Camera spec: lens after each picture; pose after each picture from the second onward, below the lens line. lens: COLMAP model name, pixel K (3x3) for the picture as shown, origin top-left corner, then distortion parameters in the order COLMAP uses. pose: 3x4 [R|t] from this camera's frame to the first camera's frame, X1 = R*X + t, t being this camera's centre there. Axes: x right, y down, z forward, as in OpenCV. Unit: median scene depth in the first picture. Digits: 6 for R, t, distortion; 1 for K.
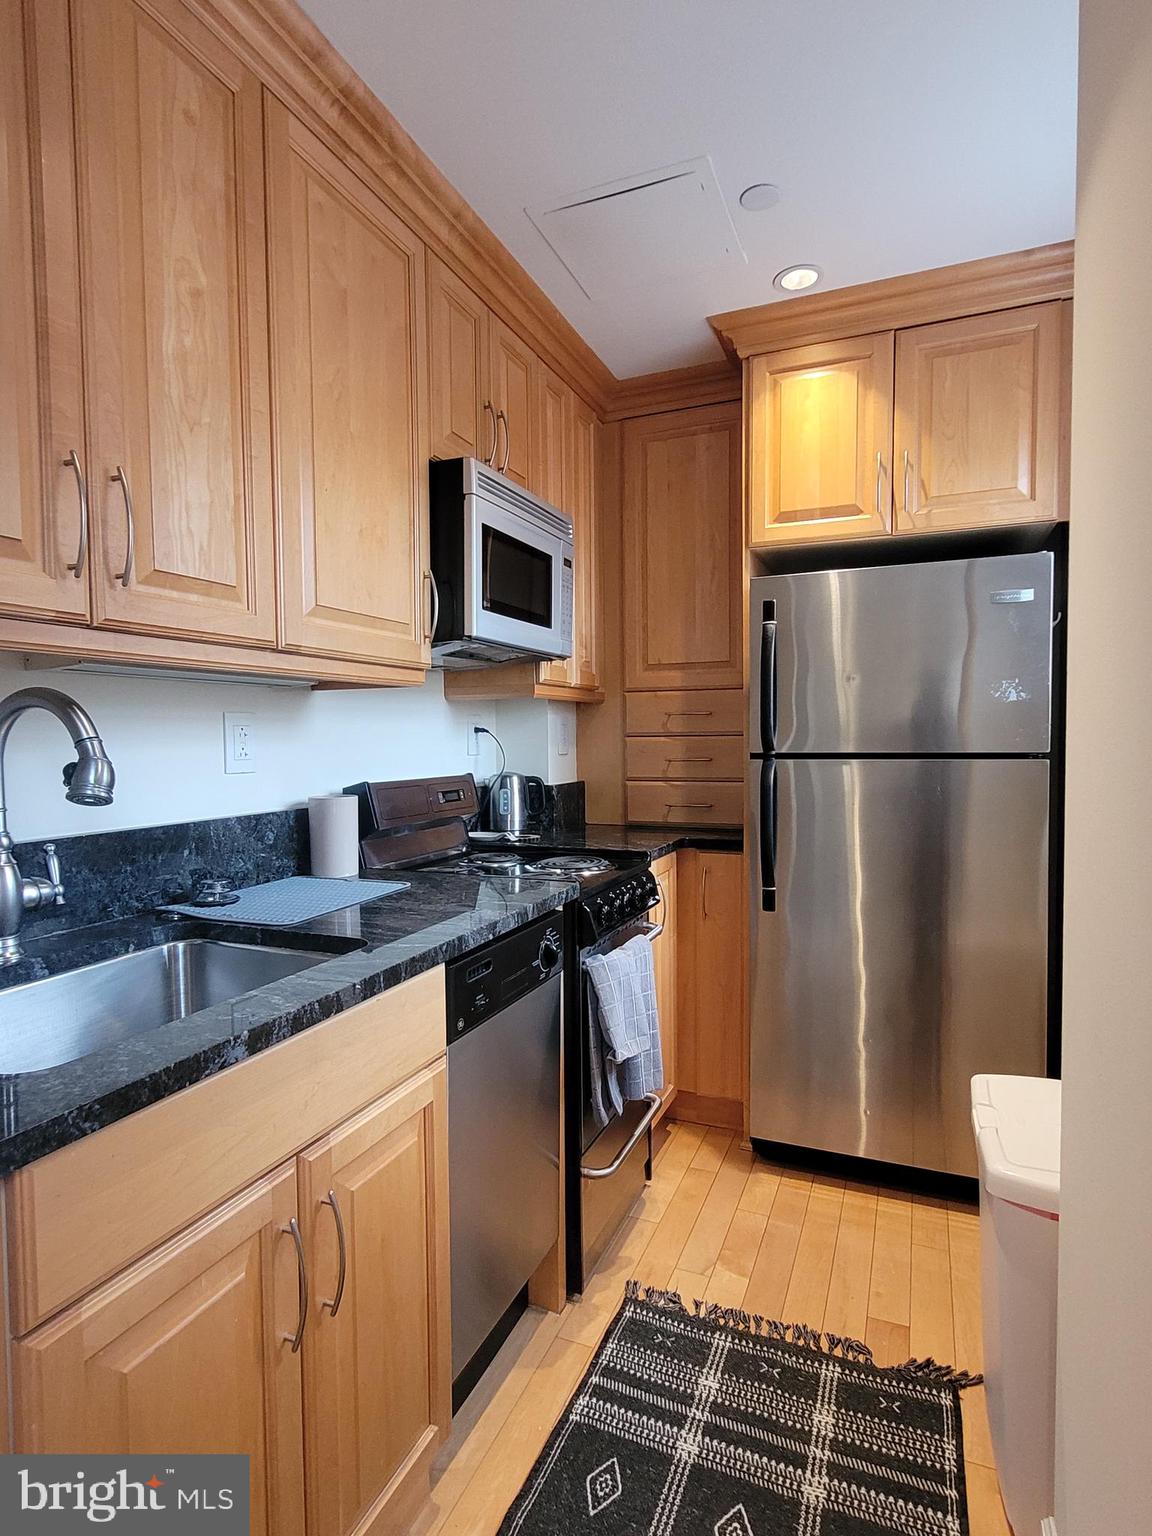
lens RADIAL K [[818.4, 0, 573.4], [0, 818.4, 773.1], [0, 0, 1]] dist [0.003583, -0.001696]
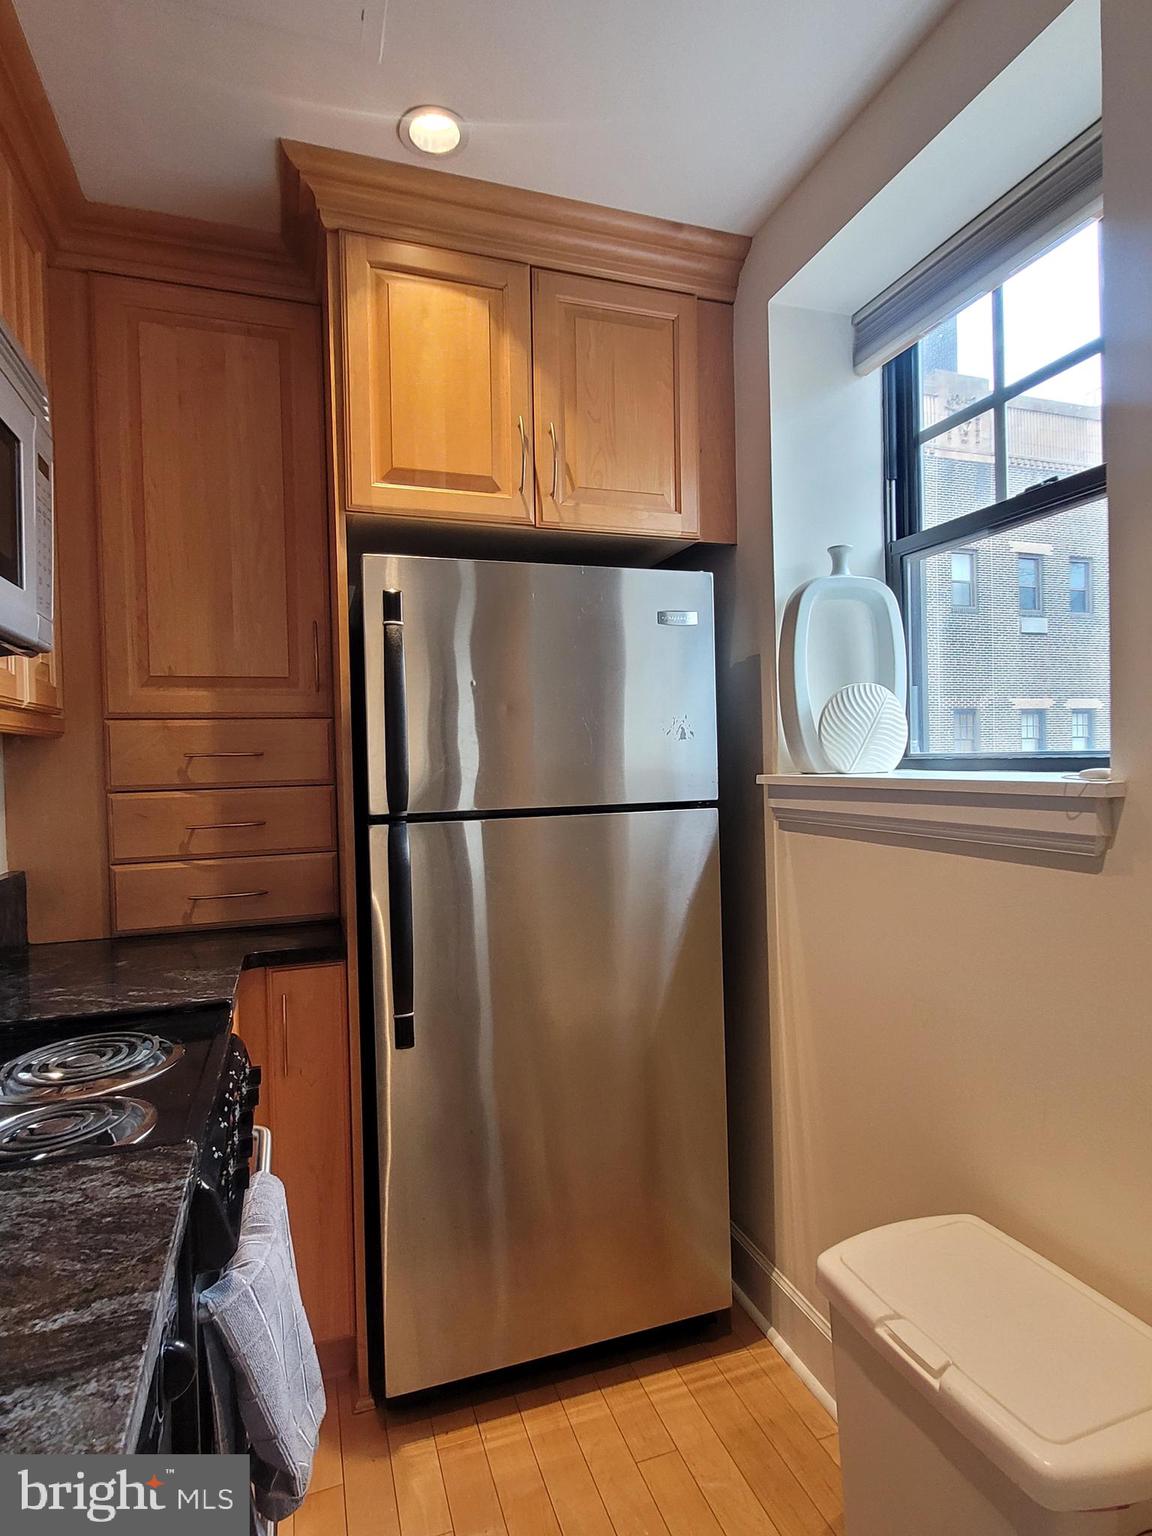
lens RADIAL K [[818.4, 0, 573.2], [0, 818.4, 772.2], [0, 0, 1]] dist [0.003583, -0.001696]
pose [[0.746724, -0.021114, 0.664798, -0.102657], [0.045377, 0.998785, -0.019247, -0.040171], [-0.663584, 0.044539, 0.746775, 0.396967]]
